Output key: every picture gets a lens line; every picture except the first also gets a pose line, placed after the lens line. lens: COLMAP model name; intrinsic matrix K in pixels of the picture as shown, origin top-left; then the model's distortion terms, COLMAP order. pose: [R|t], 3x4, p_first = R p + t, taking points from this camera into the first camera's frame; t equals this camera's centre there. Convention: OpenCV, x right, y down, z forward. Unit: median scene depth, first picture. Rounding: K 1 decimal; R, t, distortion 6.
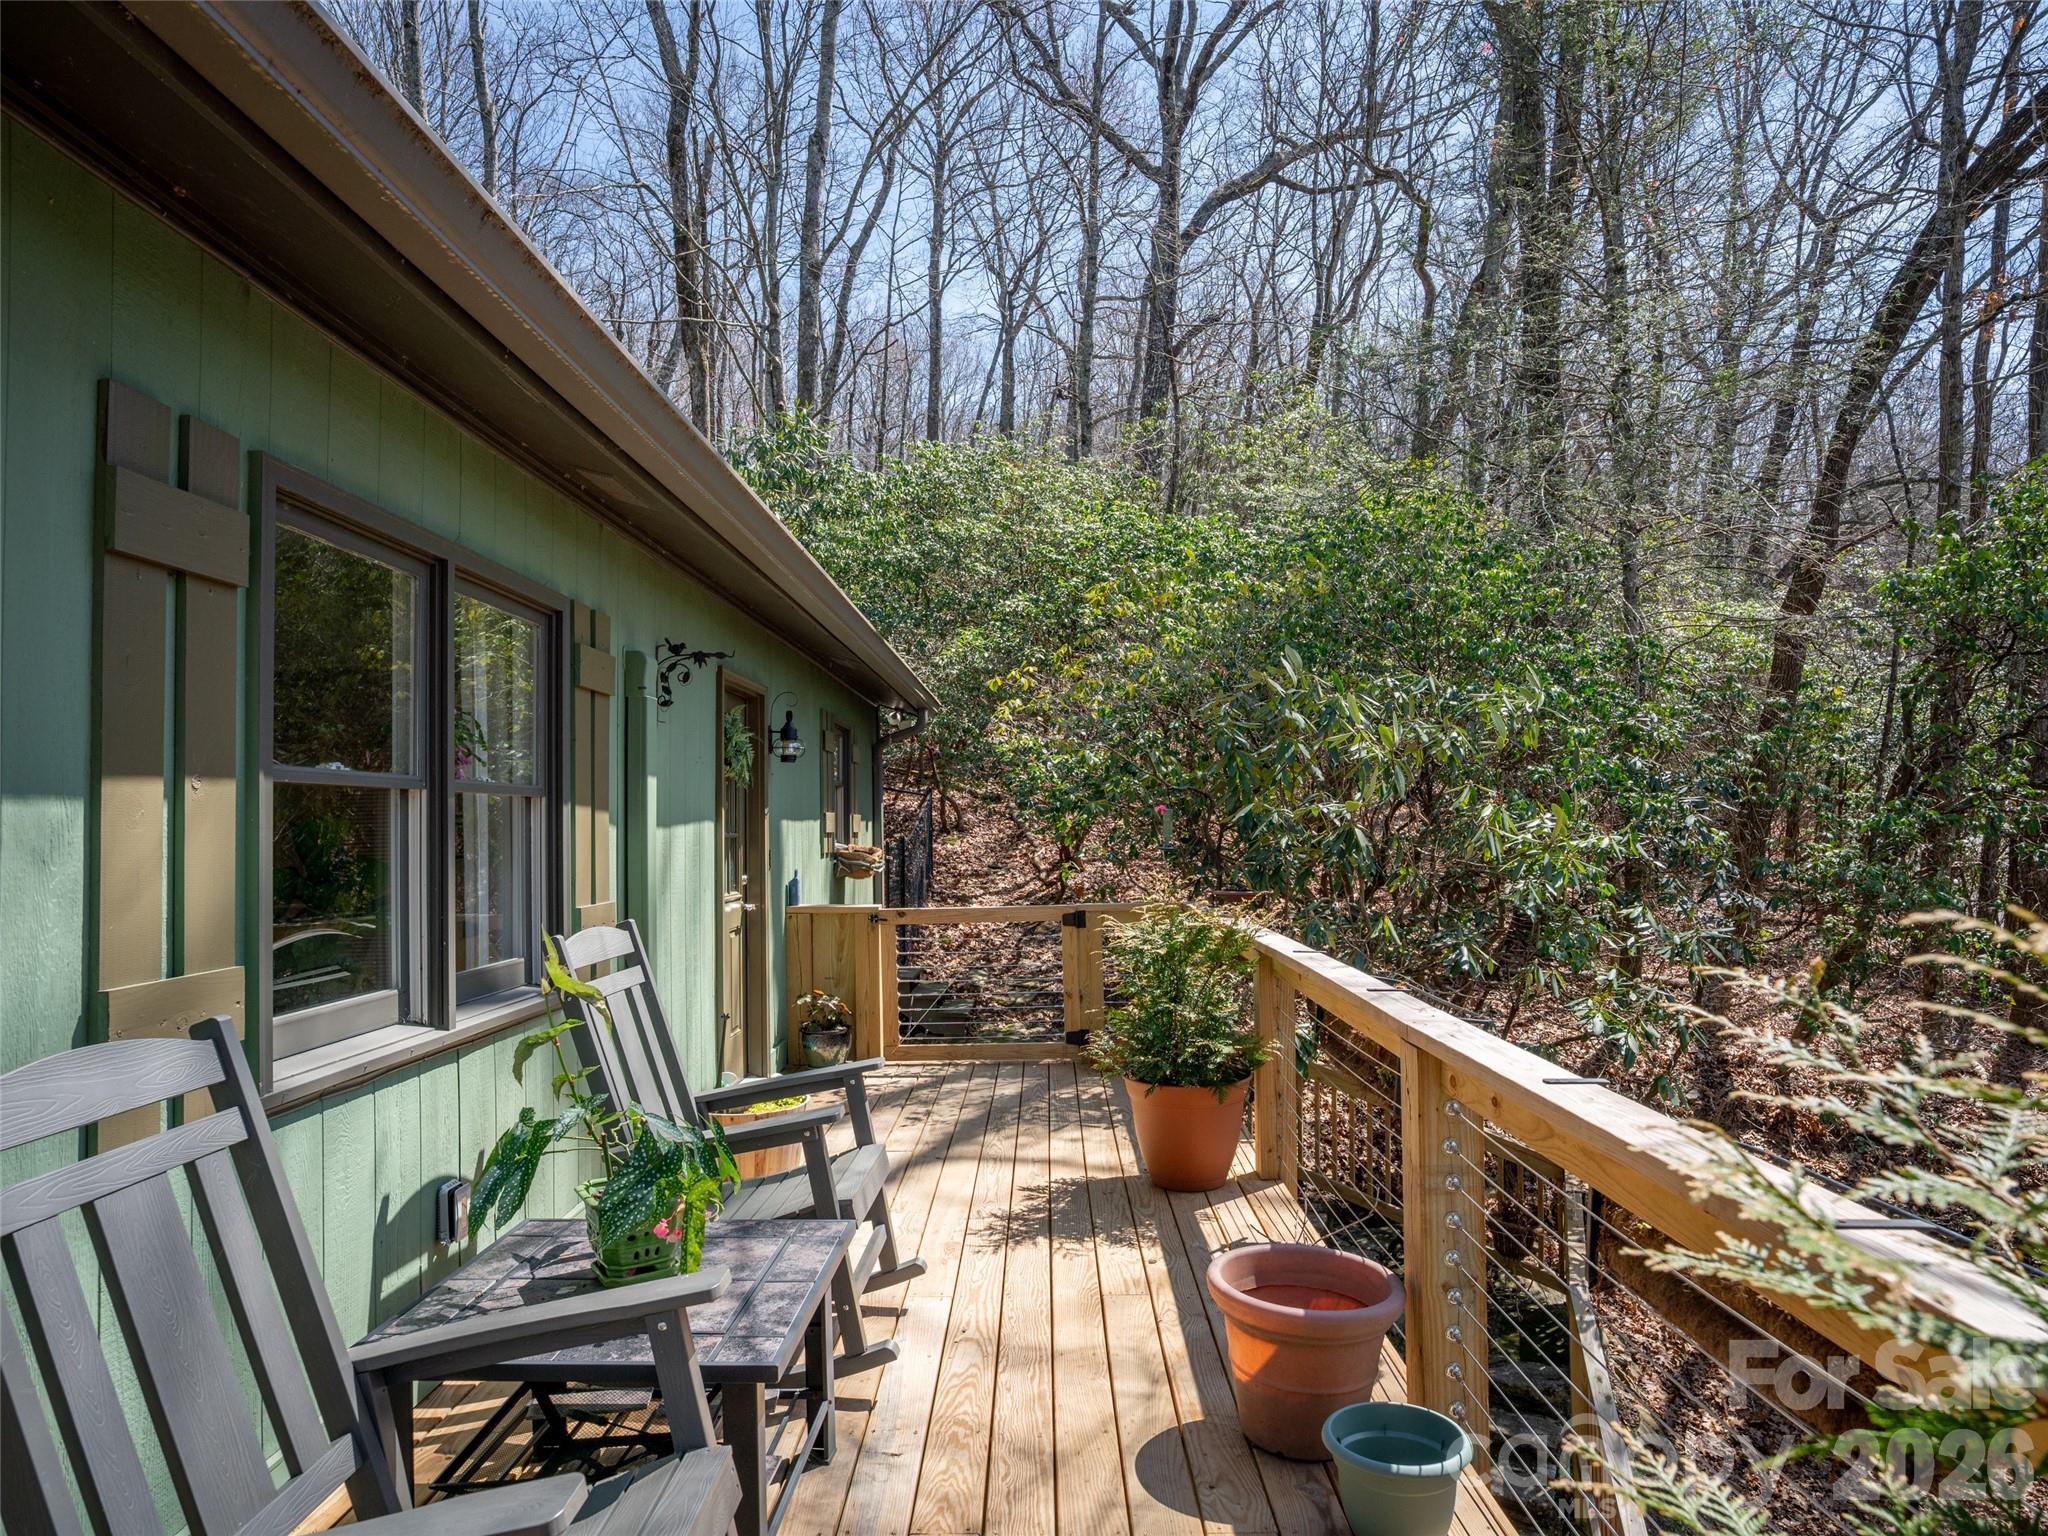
lens RADIAL K [[1245.3, 0, 1034.2], [0, 1245.3, 776.7], [0, 0, 1]] dist [-0.047325, 0.032795]
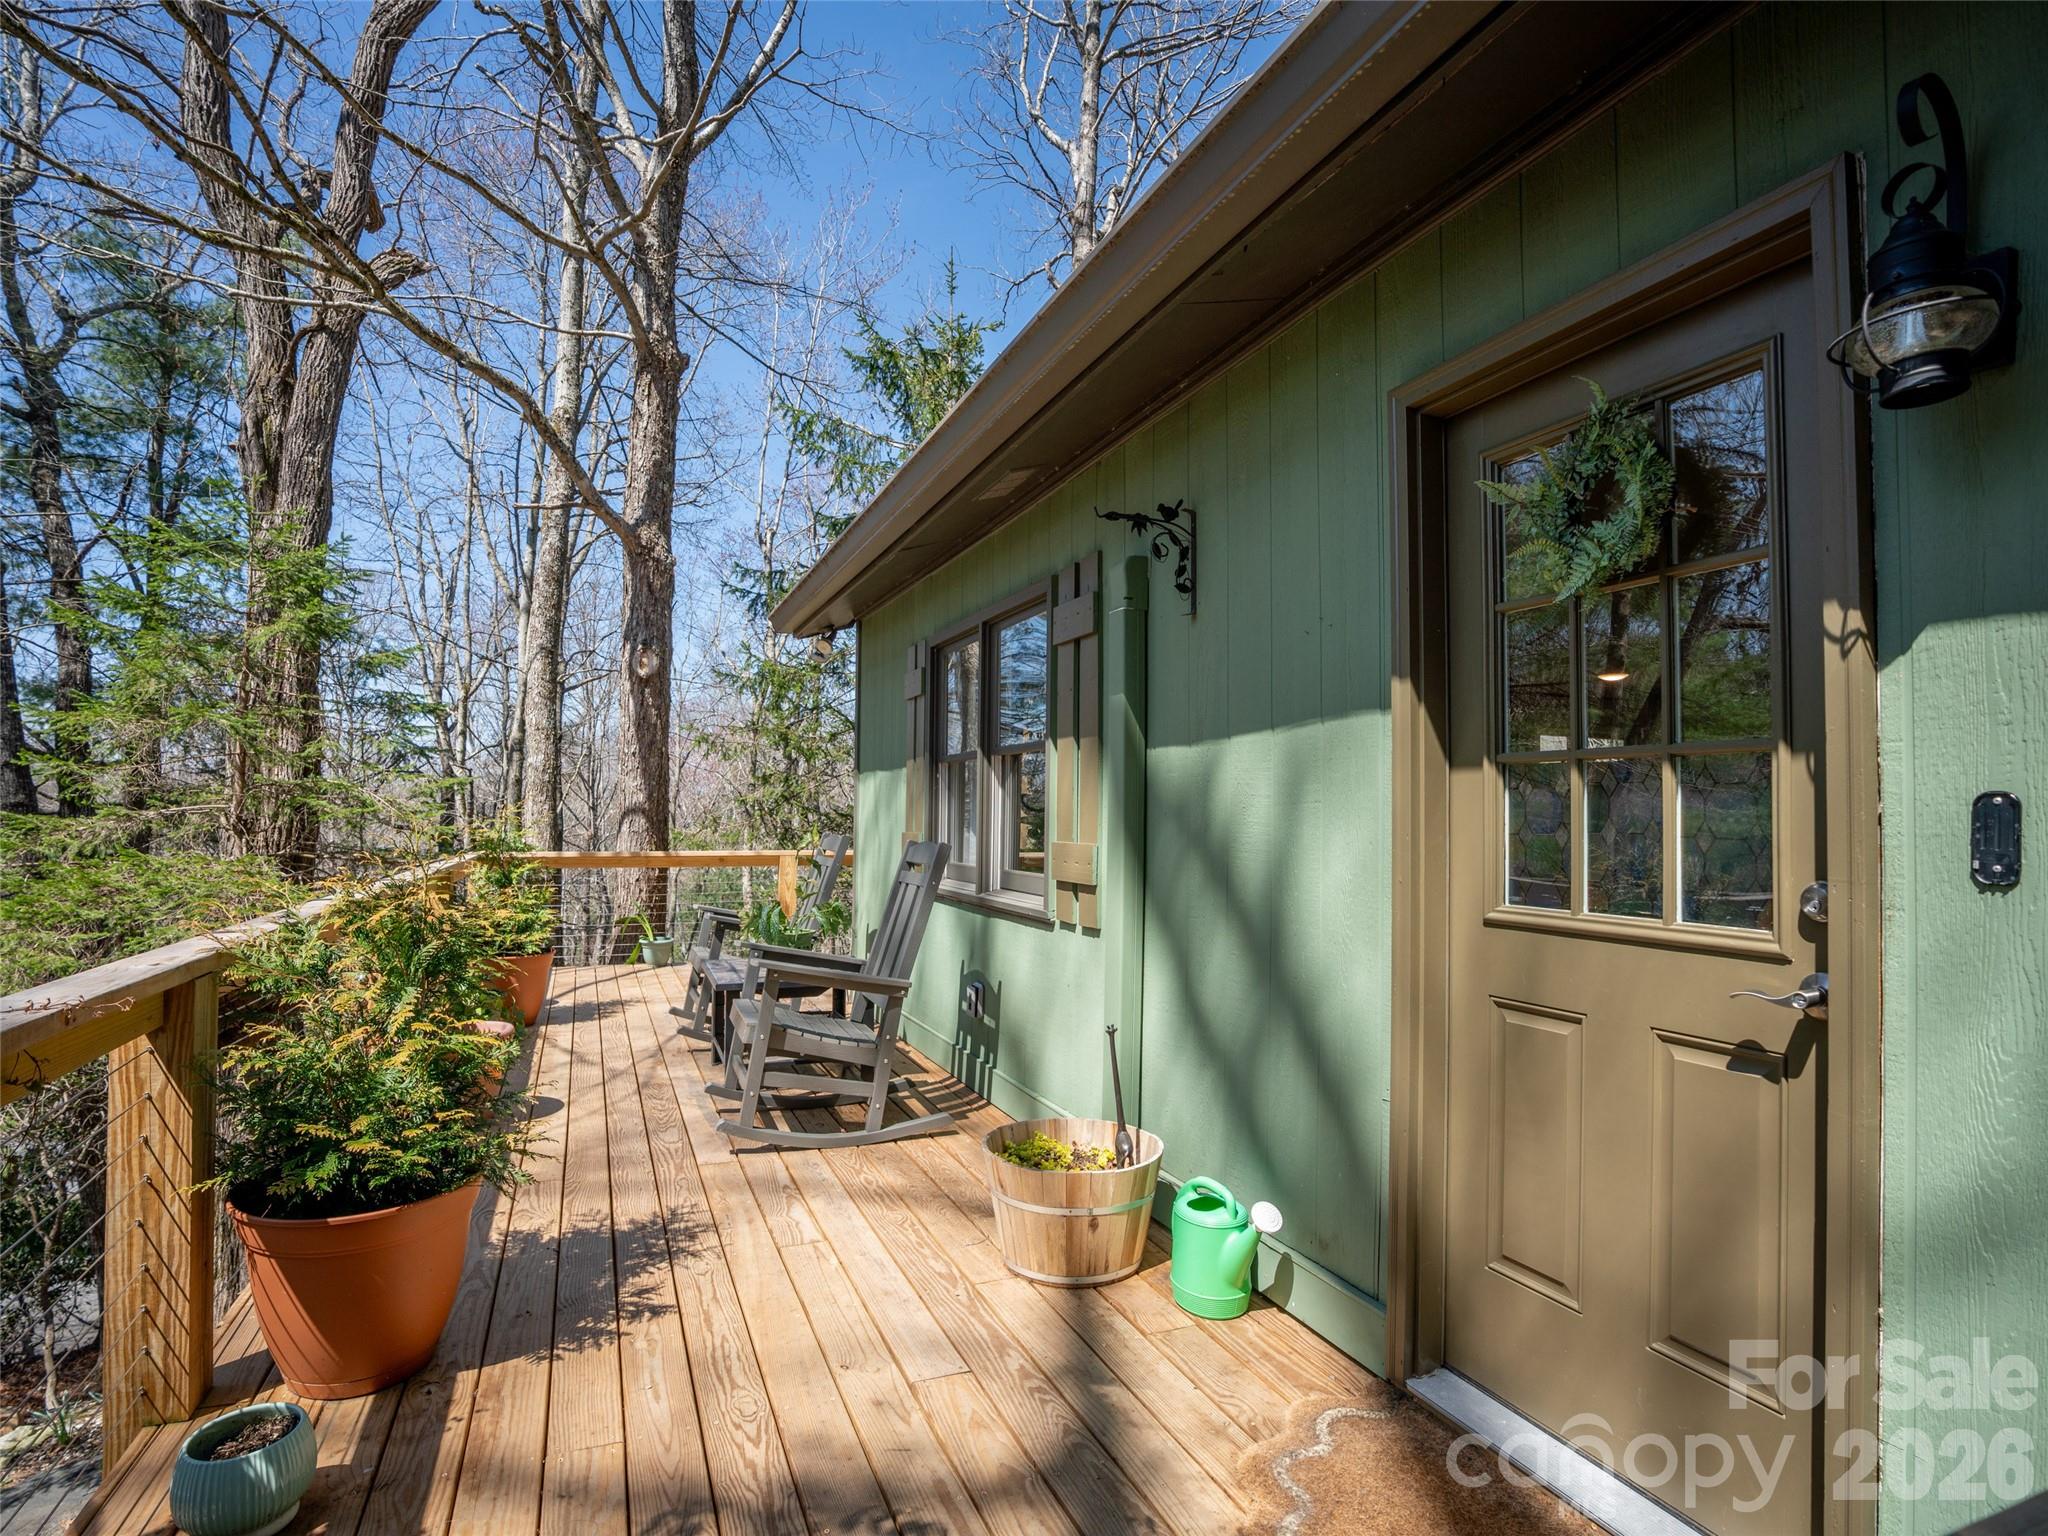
lens RADIAL K [[1058.5, 0, 1029.7], [0, 1058.5, 785.8], [0, 0, 1]] dist [-0.084658, 0.040182]
pose [[-0.921914, -0.017817, -0.386985, 0.025093], [0.015055, 0.996539, -0.081747, 0.111248], [0.387102, -0.081190, -0.918455, 1.515264]]
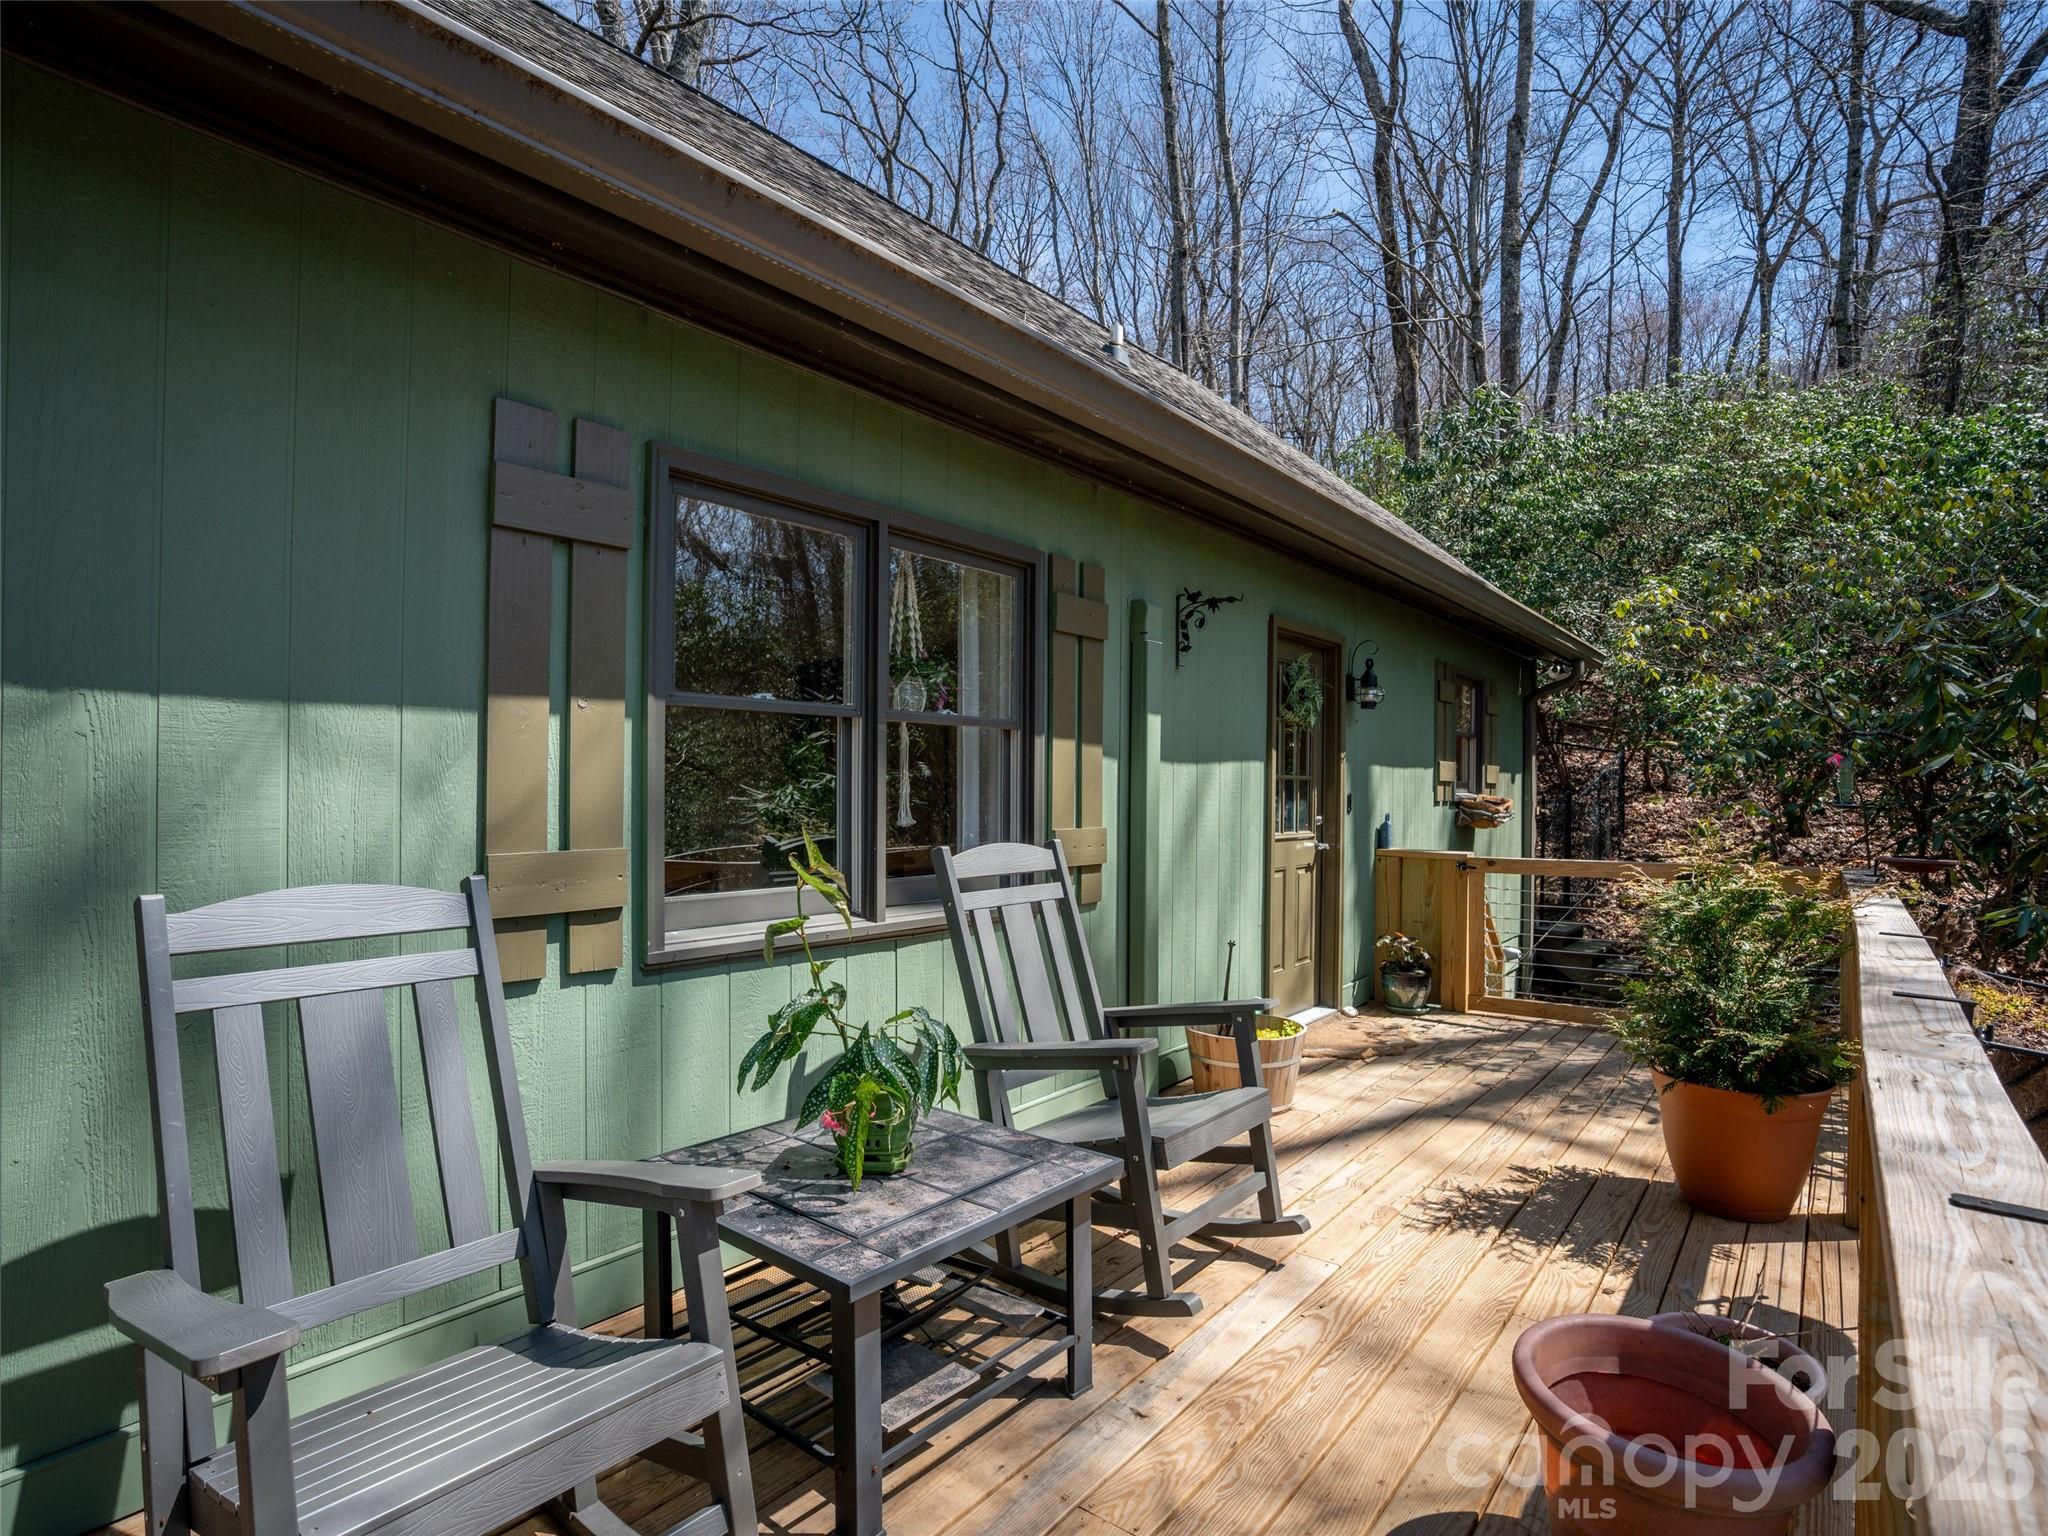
lens RADIAL K [[1058.5, 0, 1029.7], [0, 1058.5, 785.8], [0, 0, 1]] dist [-0.084658, 0.040182]
pose [[0.784184, 0.018176, -0.620262, 0.166762], [0.006182, 0.999292, 0.037098, 0.024833], [0.620498, -0.032927, 0.783517, 0.196086]]
